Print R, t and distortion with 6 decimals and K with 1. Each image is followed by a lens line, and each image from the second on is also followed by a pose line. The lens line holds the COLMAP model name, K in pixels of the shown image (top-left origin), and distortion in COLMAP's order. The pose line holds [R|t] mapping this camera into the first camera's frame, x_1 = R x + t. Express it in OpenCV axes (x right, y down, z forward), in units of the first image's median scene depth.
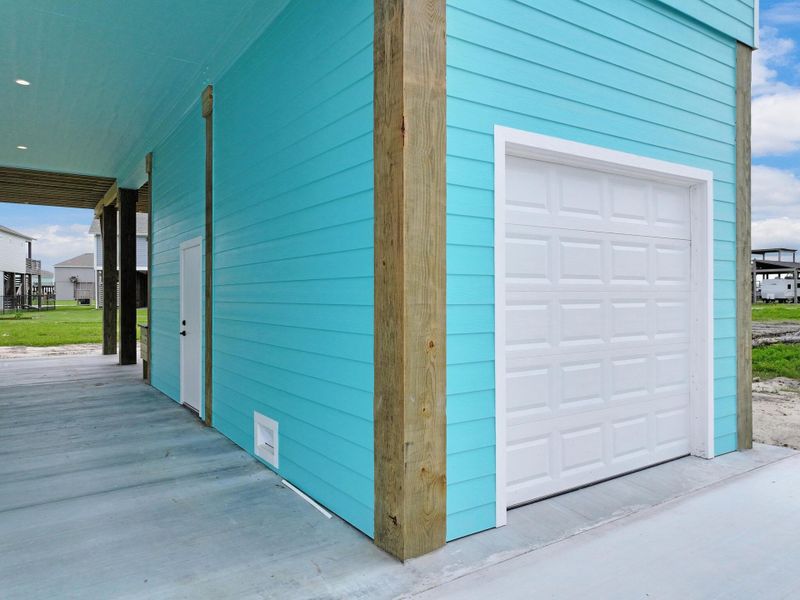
lens RADIAL K [[571.7, 0, 400.5], [0, 571.7, 296.5], [0, 0, 1]] dist [-0.010989, -0.006210]
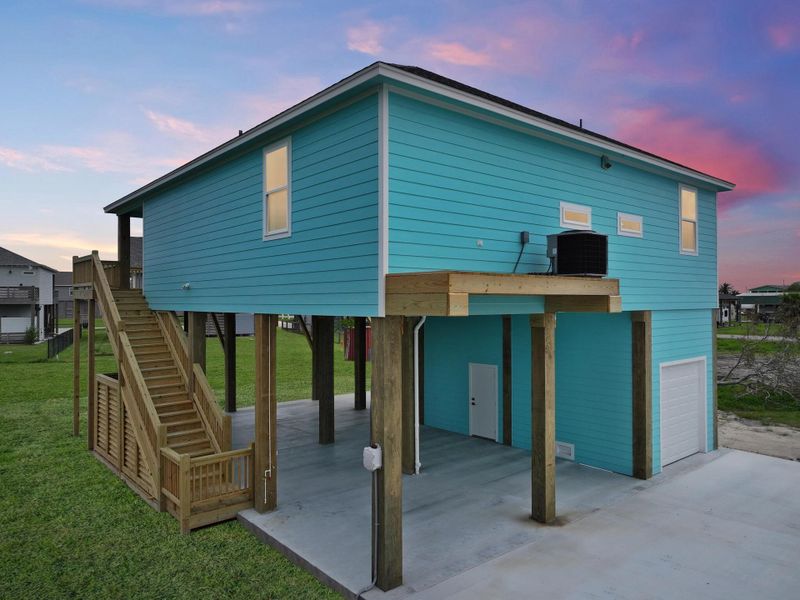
lens RADIAL K [[571.7, 0, 398.1], [0, 571.7, 299.7], [0, 0, 1]] dist [-0.010989, -0.006210]
pose [[0.994521, 0.000711, 0.104530, -1.747884], [-0.000074, 0.999981, -0.006094, -0.632636], [-0.104533, 0.006053, 0.994503, -2.287704]]
